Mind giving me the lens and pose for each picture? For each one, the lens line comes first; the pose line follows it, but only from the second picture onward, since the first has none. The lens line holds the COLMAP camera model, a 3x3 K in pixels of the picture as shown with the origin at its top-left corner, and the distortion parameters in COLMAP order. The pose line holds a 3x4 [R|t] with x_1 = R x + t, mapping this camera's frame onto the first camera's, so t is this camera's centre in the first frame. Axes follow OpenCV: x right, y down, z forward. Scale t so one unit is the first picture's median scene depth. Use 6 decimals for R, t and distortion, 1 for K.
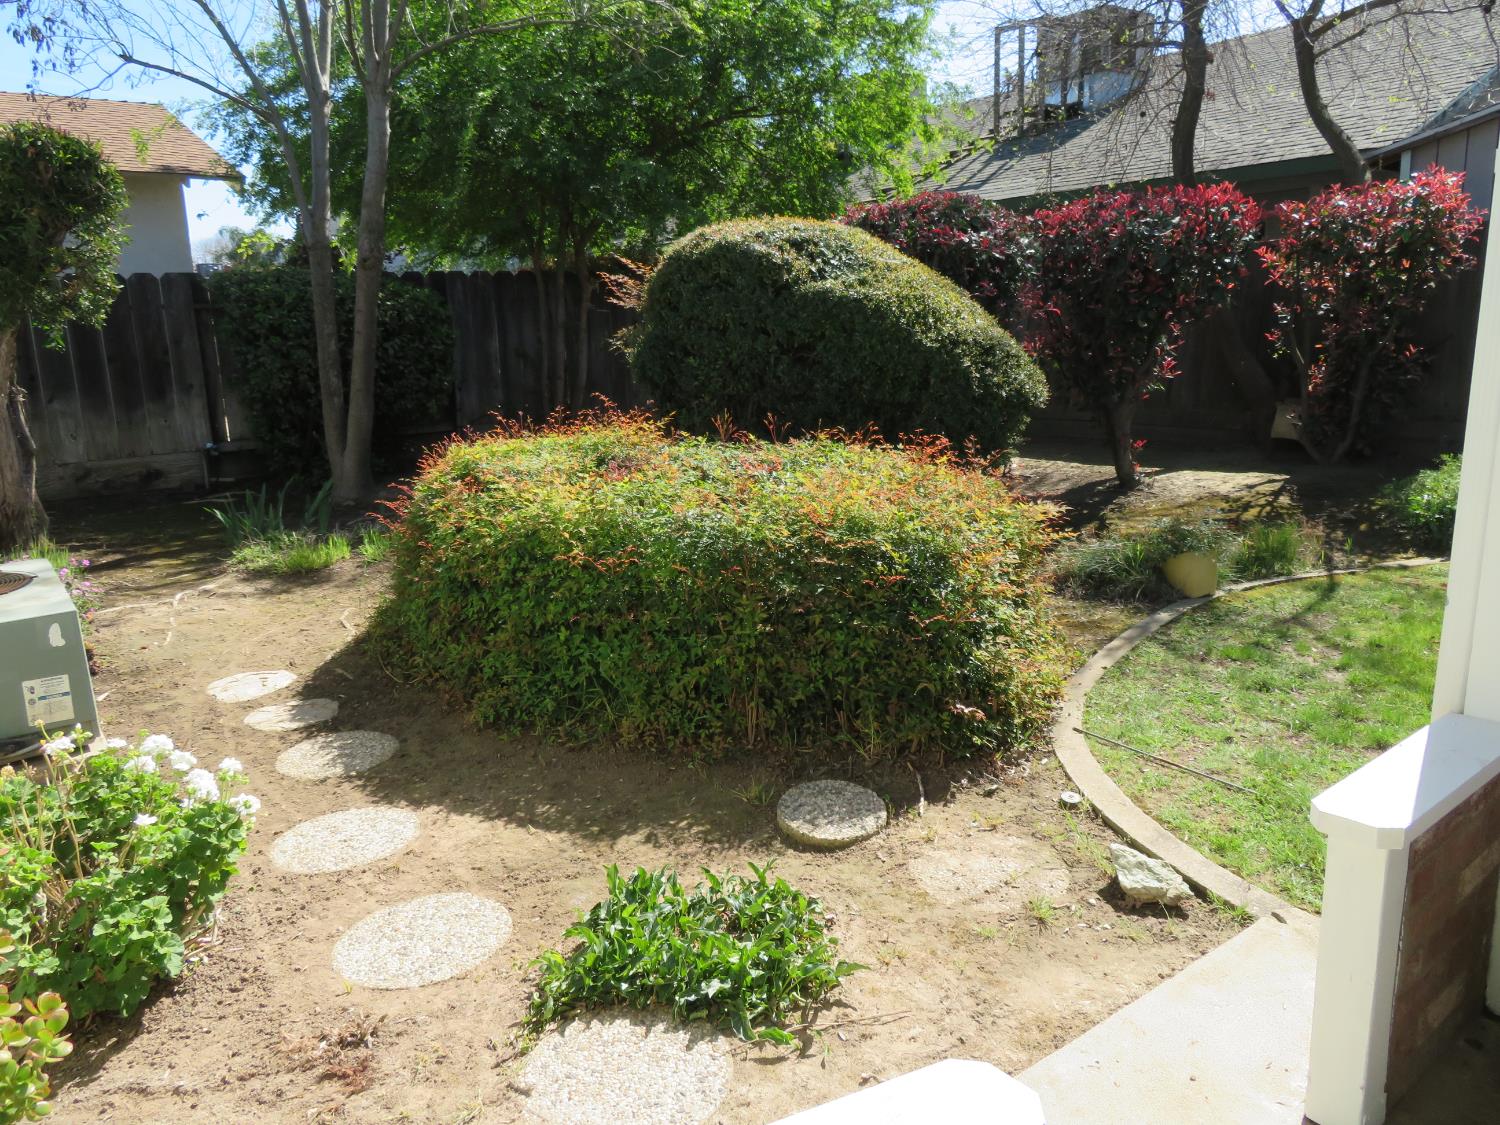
lens RADIAL K [[1117.0, 0, 750.0], [0, 1117.0, 562.5], [0, 0, 1]] dist [-0.014307, -0.001490]
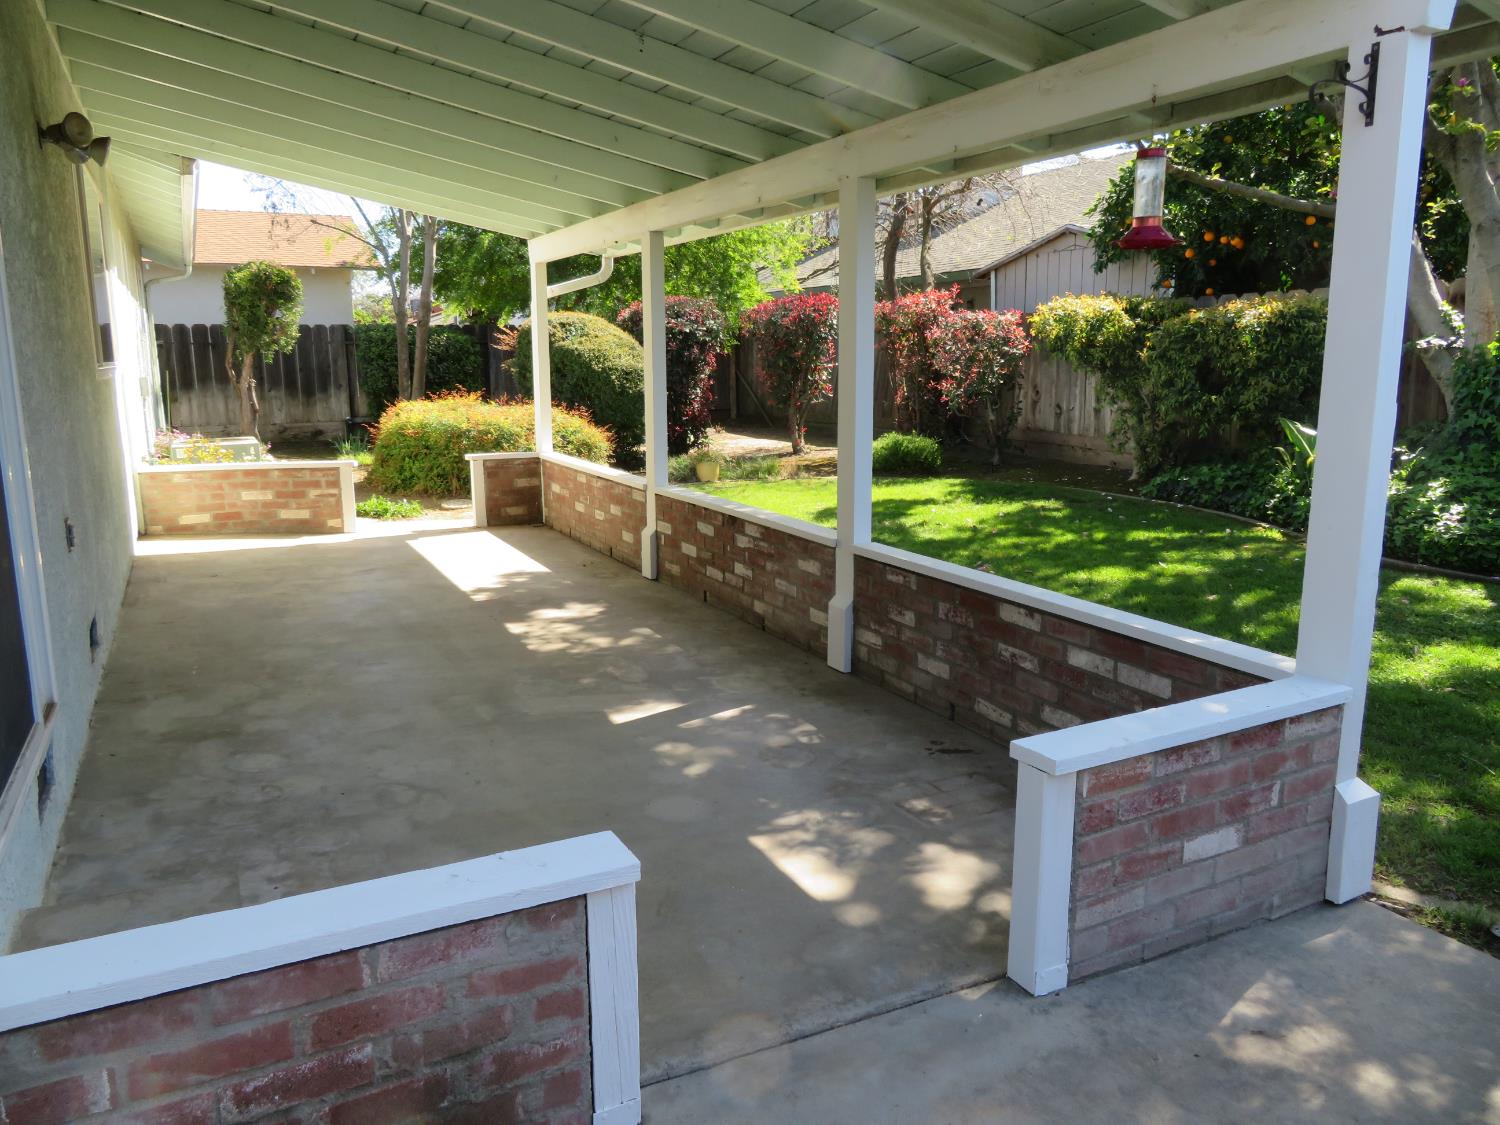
lens RADIAL K [[1117.0, 0, 750.0], [0, 1117.0, 562.5], [0, 0, 1]] dist [-0.014307, -0.001490]
pose [[0.984533, 0.056356, -0.165889, 0.503283], [-0.061621, 0.997741, -0.026760, 0.145985], [0.164006, 0.036569, 0.985781, -0.720913]]
